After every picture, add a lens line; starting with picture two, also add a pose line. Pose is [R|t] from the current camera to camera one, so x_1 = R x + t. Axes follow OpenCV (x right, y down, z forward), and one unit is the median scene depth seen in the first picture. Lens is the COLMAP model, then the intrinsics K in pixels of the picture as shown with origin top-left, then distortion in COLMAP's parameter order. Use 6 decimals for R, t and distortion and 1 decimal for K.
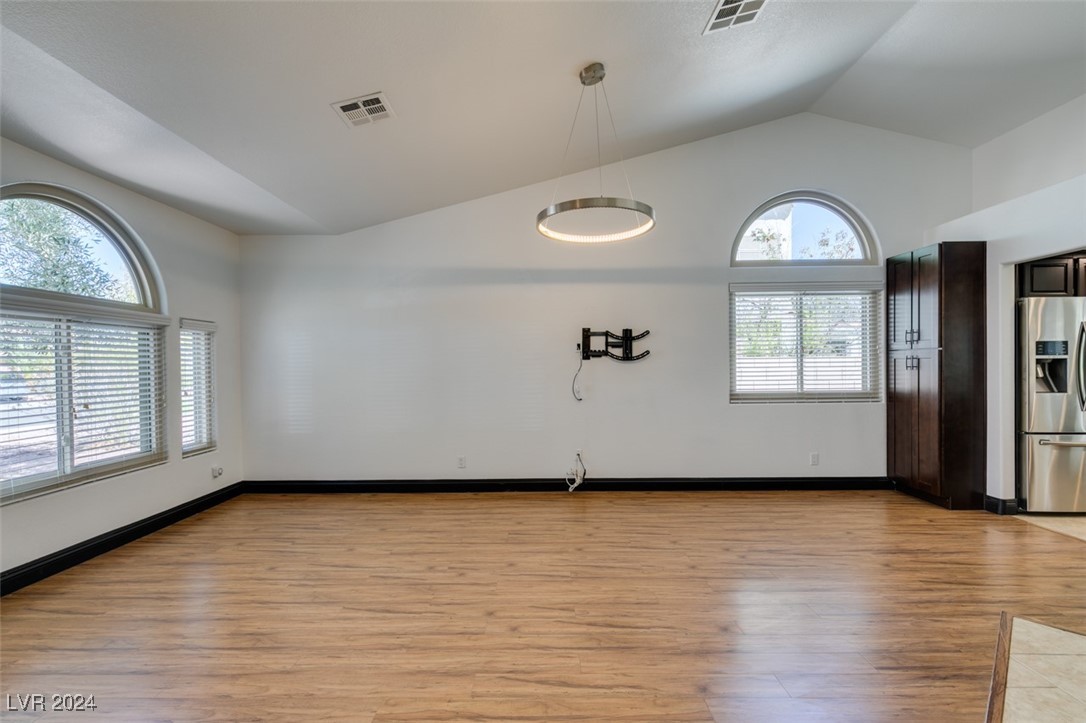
lens RADIAL K [[487.6, 0, 540.1], [0, 487.6, 368.7], [0, 0, 1]] dist [0.003594, -0.000978]
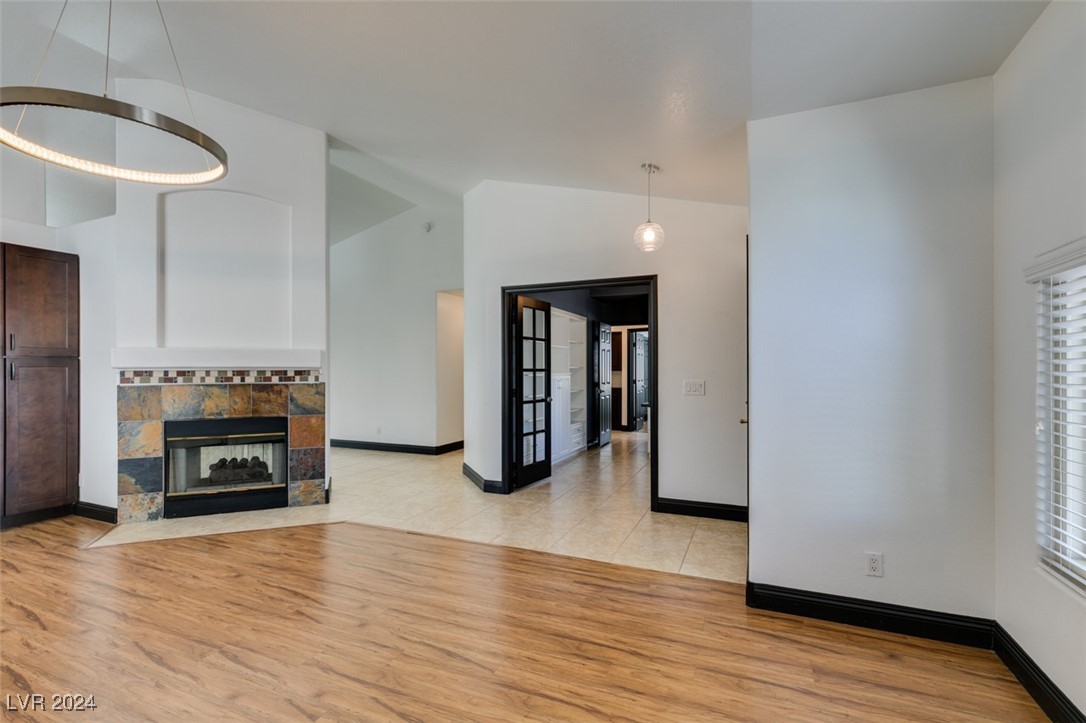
lens RADIAL K [[487.6, 0, 538.7], [0, 487.6, 366.7], [0, 0, 1]] dist [0.003594, -0.000978]
pose [[-0.918723, 0.013606, 0.394668, -0.477728], [0.012780, 0.999907, -0.004722, -0.002245], [-0.394695, 0.000705, -0.918812, 1.027439]]
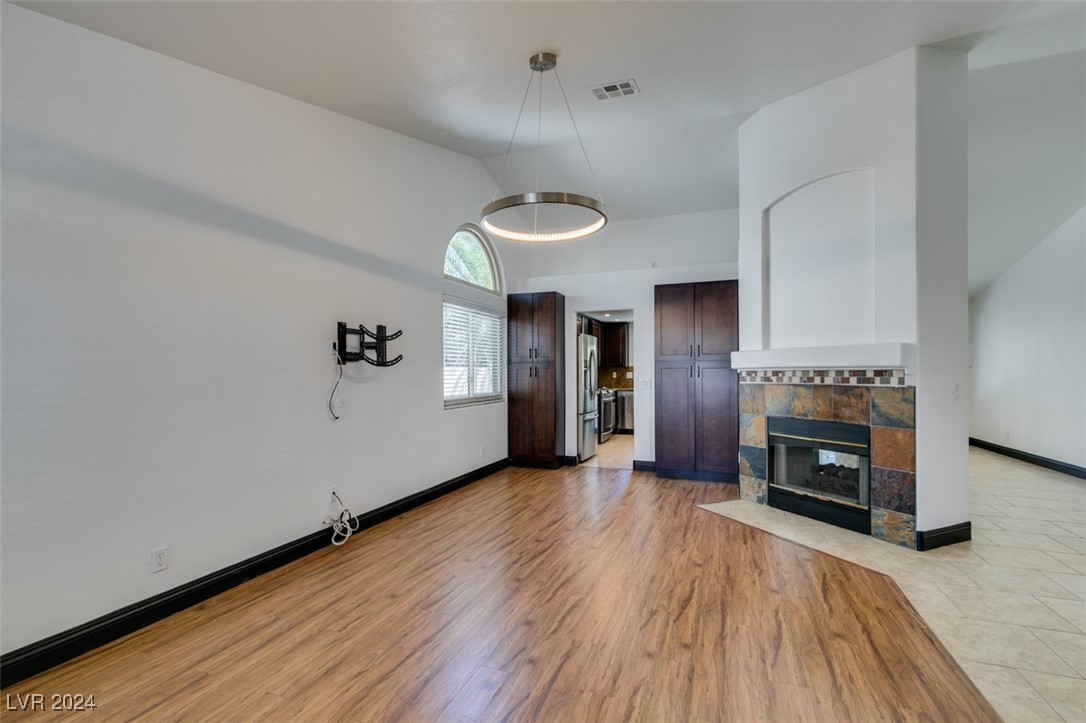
lens RADIAL K [[487.6, 0, 545.2], [0, 487.6, 371.0], [0, 0, 1]] dist [0.003594, -0.000978]
pose [[0.342450, 0.010834, 0.939473, -0.577318], [0.004393, 0.999904, -0.013132, 0.004503], [-0.939526, 0.008624, 0.342370, 0.510685]]
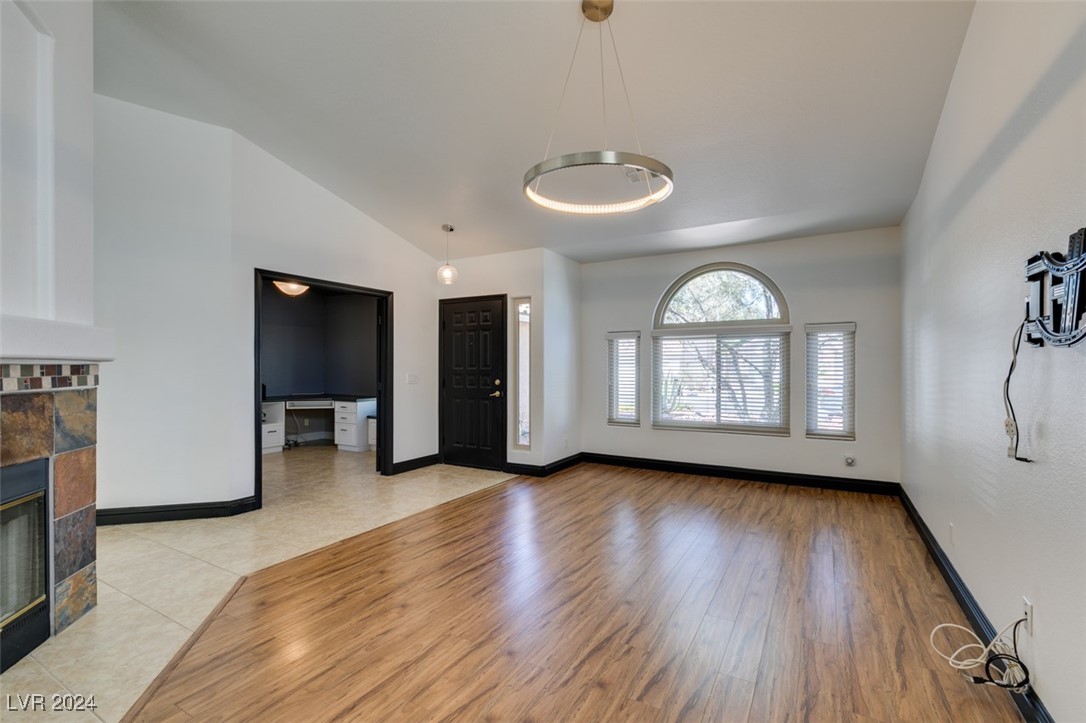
lens RADIAL K [[487.6, 0, 541.1], [0, 487.6, 361.4], [0, 0, 1]] dist [0.003594, -0.000978]
pose [[-0.496164, 0.000919, -0.868228, 0.646638], [0.000783, 1.000000, 0.000611, -0.009821], [0.868228, -0.000377, -0.496165, 0.994851]]
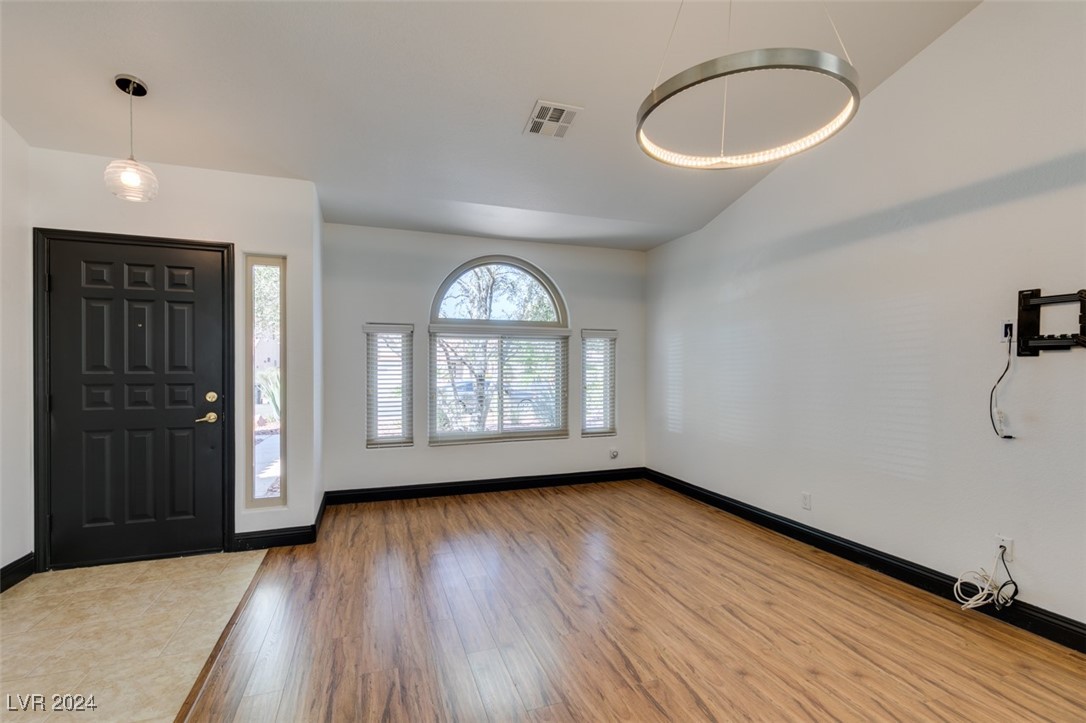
lens RADIAL K [[487.6, 0, 544.9], [0, 487.6, 375.3], [0, 0, 1]] dist [0.003594, -0.000978]
pose [[0.346270, 0.020233, -0.937917, 0.435428], [-0.008828, 0.999793, 0.018308, -0.004793], [0.938093, 0.001941, 0.346377, 0.441092]]
